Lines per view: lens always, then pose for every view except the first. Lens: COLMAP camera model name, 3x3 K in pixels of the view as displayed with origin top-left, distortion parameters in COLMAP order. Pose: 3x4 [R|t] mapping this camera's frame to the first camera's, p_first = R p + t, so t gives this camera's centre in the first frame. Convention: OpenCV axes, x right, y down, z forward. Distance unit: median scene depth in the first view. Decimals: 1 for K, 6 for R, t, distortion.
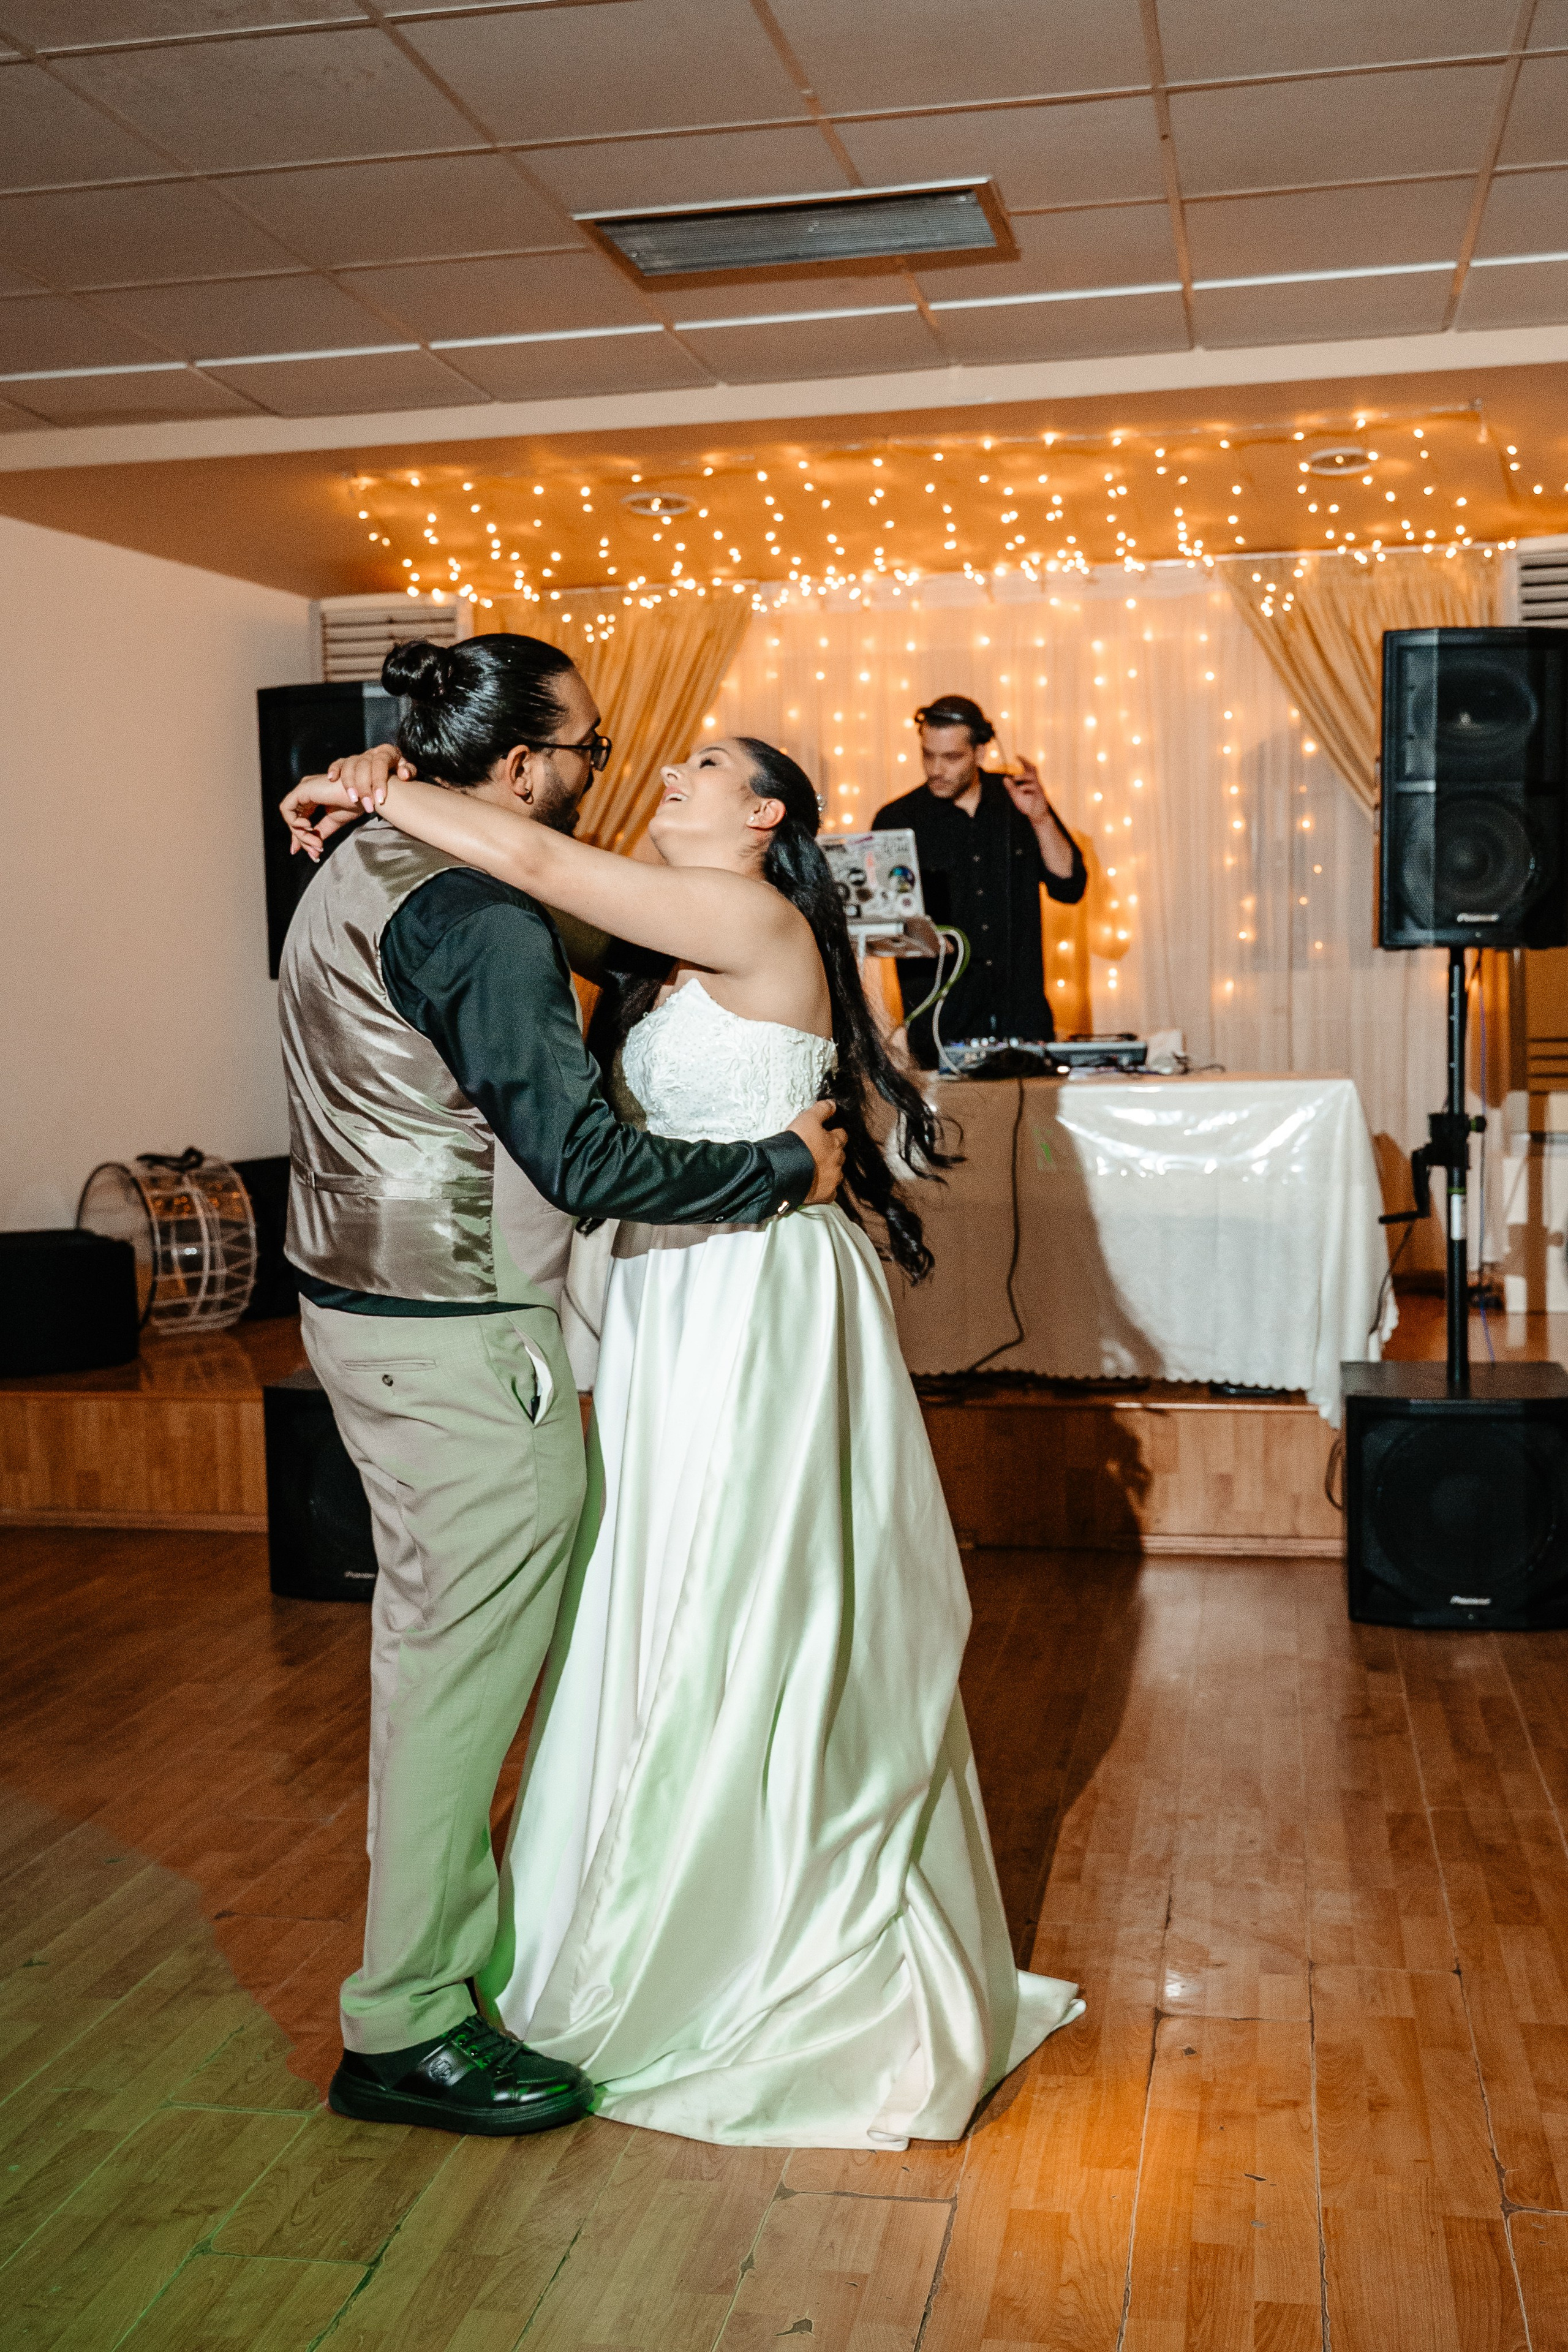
lens RADIAL K [[2412.9, 0, 834.4], [0, 2412.9, 1124.1], [0, 0, 1]] dist [-0.013020, 0.000000]
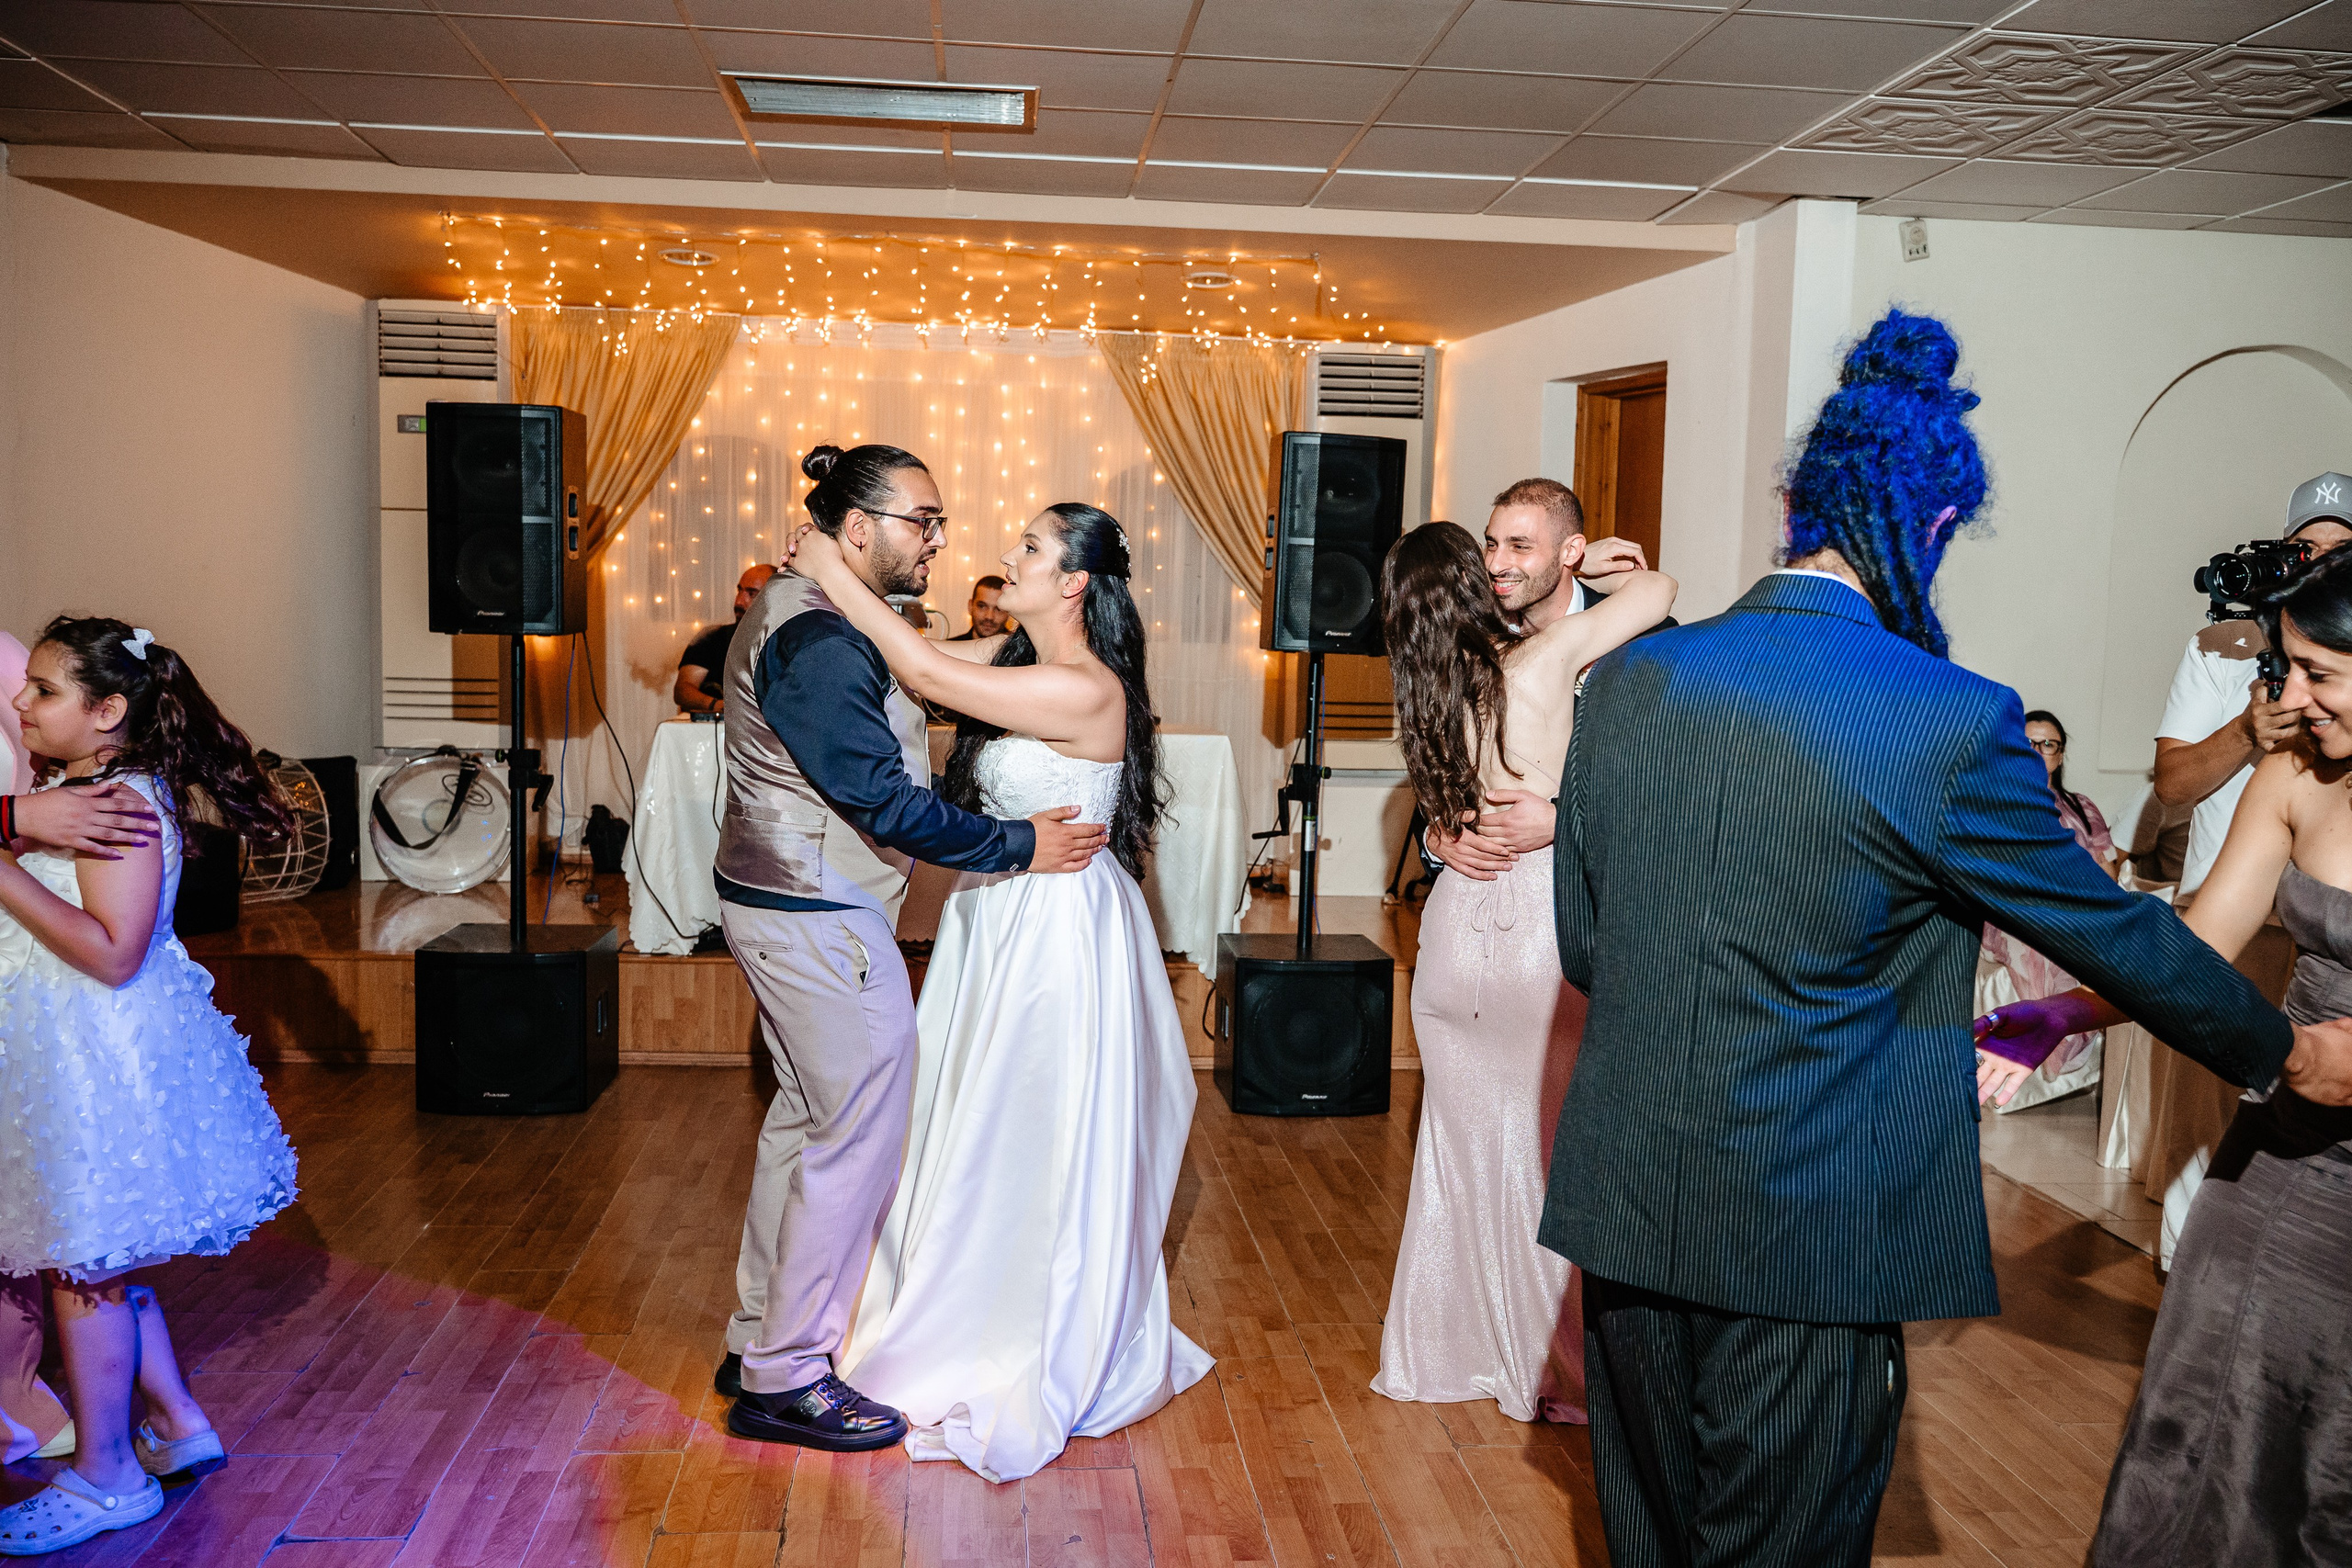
lens RADIAL K [[2012.0, 0, 1185.7], [0, 2012.0, 800.1], [0, 0, 1]] dist [-0.000712, -0.017149]
pose [[0.957619, 0.022571, 0.287153, -0.119545], [-0.034084, 0.998800, 0.035158, -0.016894], [-0.286015, -0.043455, 0.957239, -0.104244]]
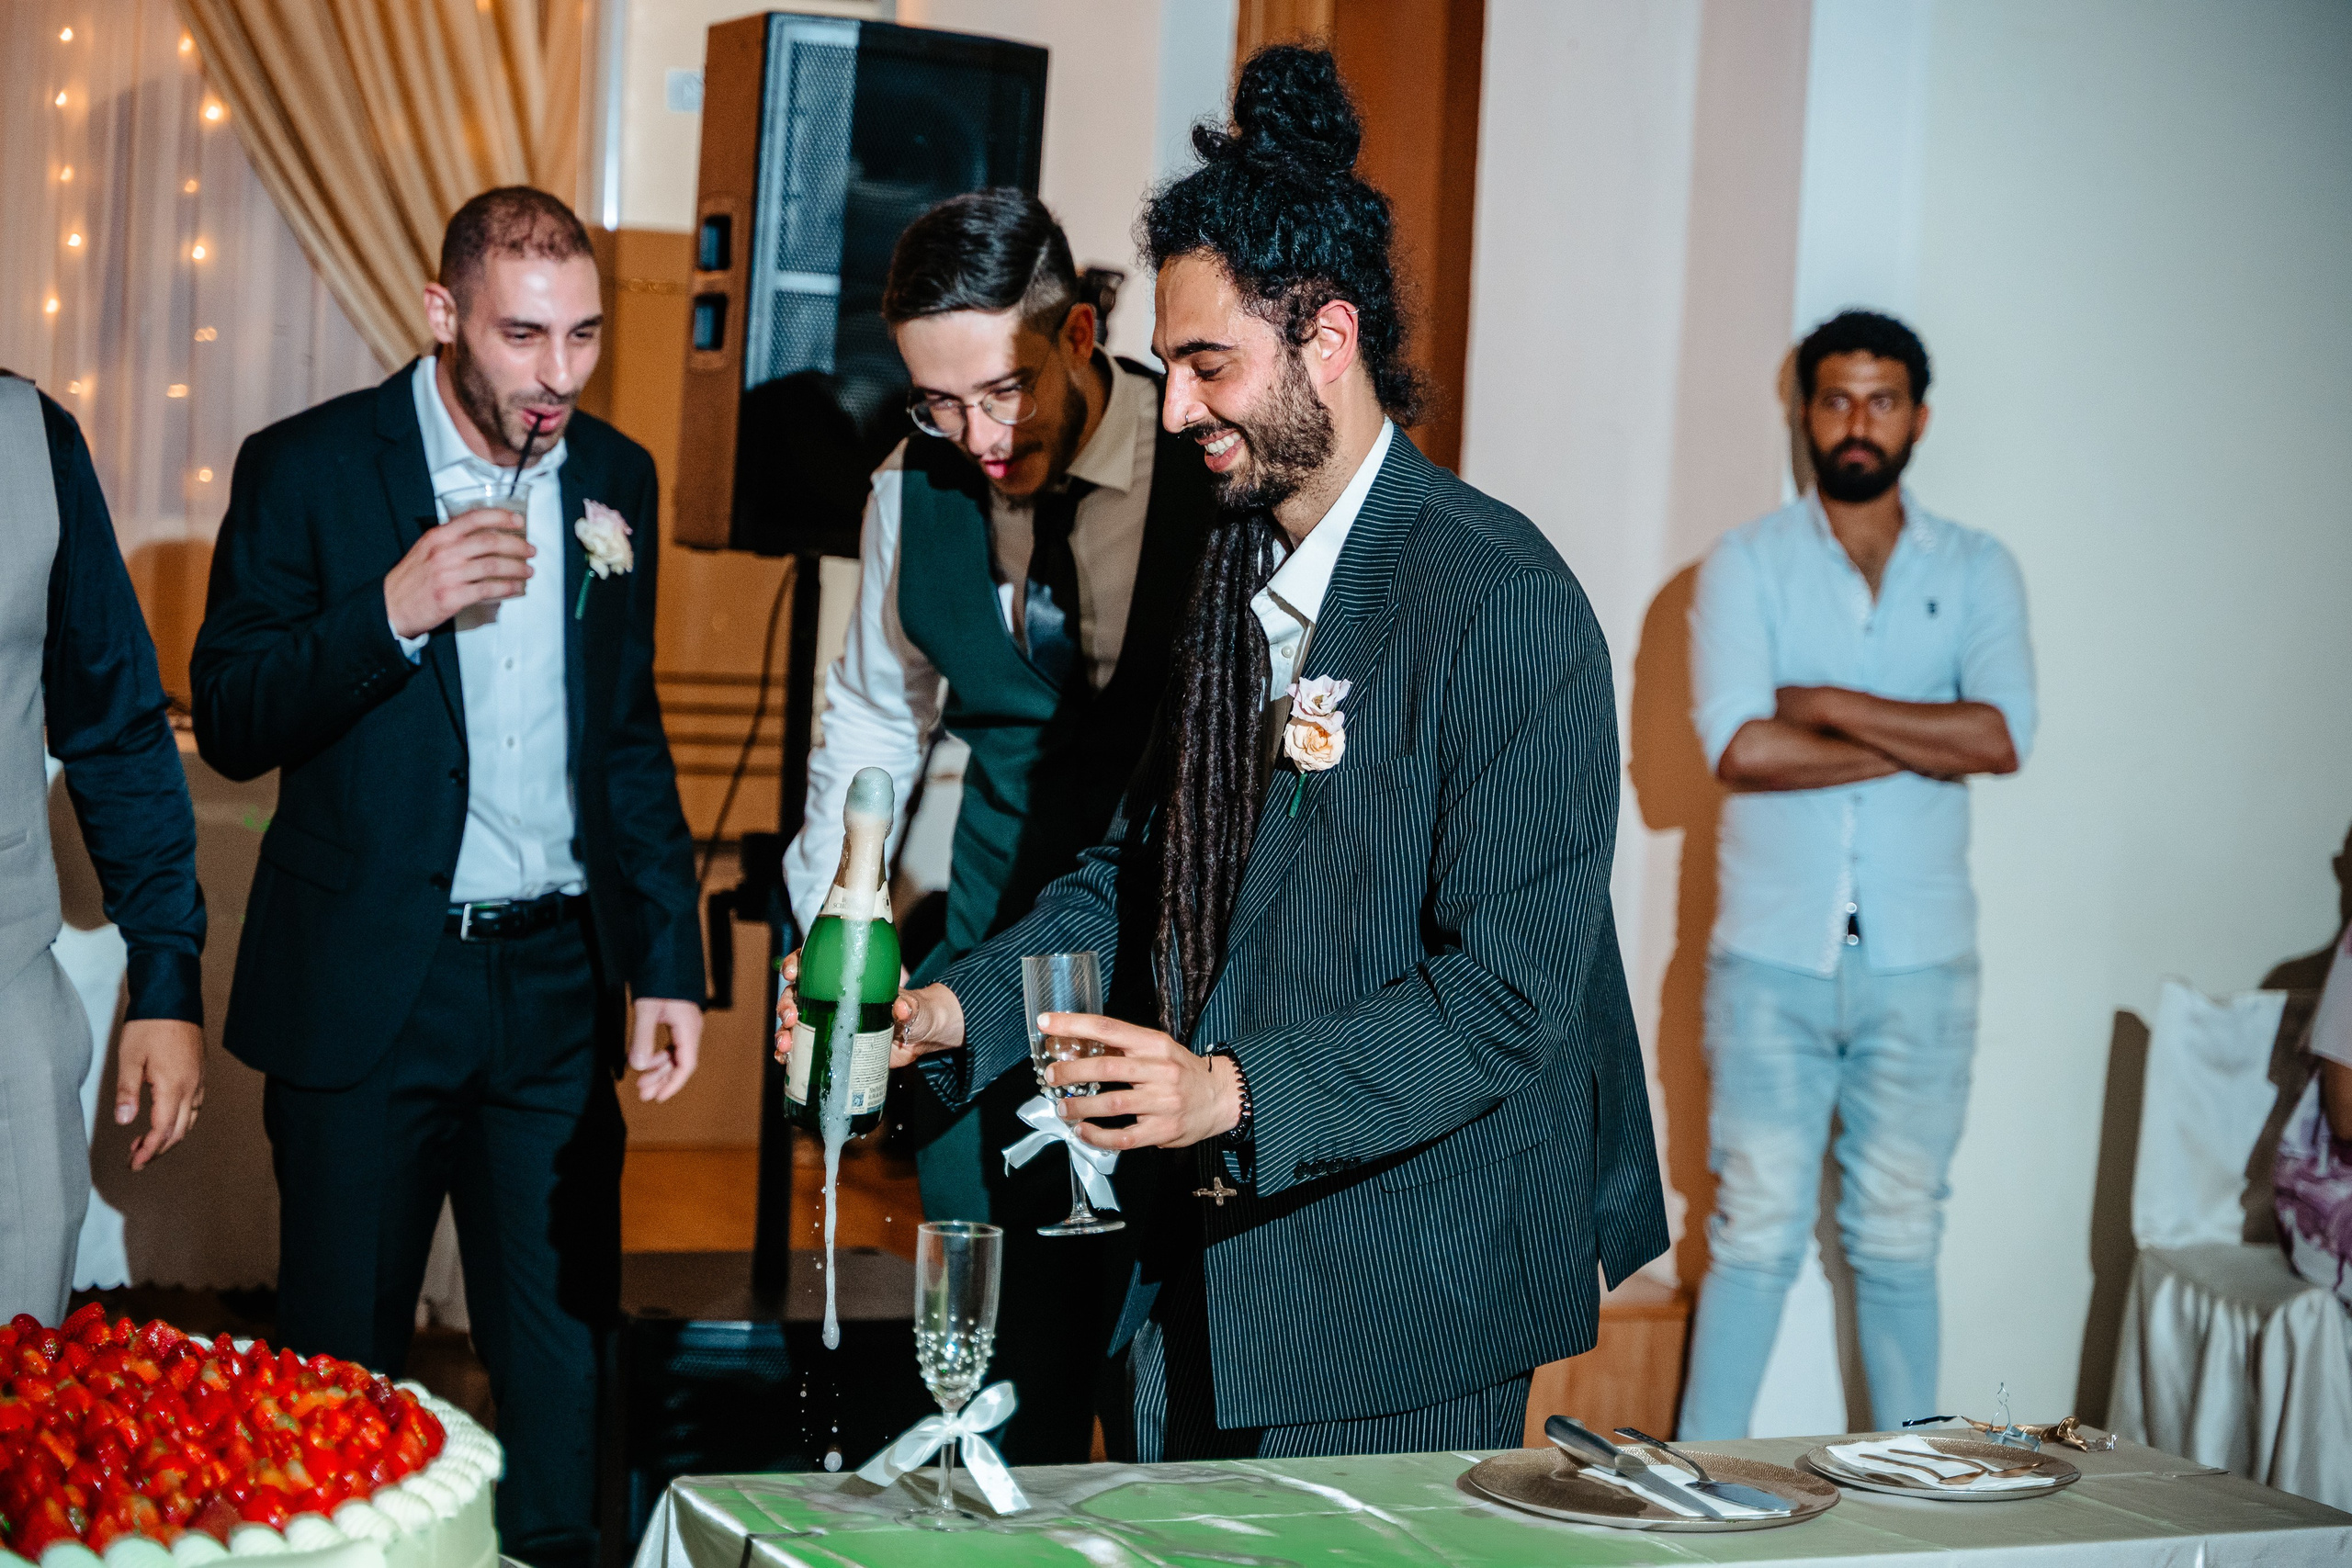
lens RADIAL K [[4655.2, 0, 1176.1], [0, 4655.2, 784.9], [0, 0, 1]] dist [-0.004032, 0.000000]
pose [[0.833530, 0.035391, 0.551339, -0.214449], [-0.042142, 0.999112, -0.000424, -0.014440], [-0.550864, -0.022881, 0.834281, -0.000783]]
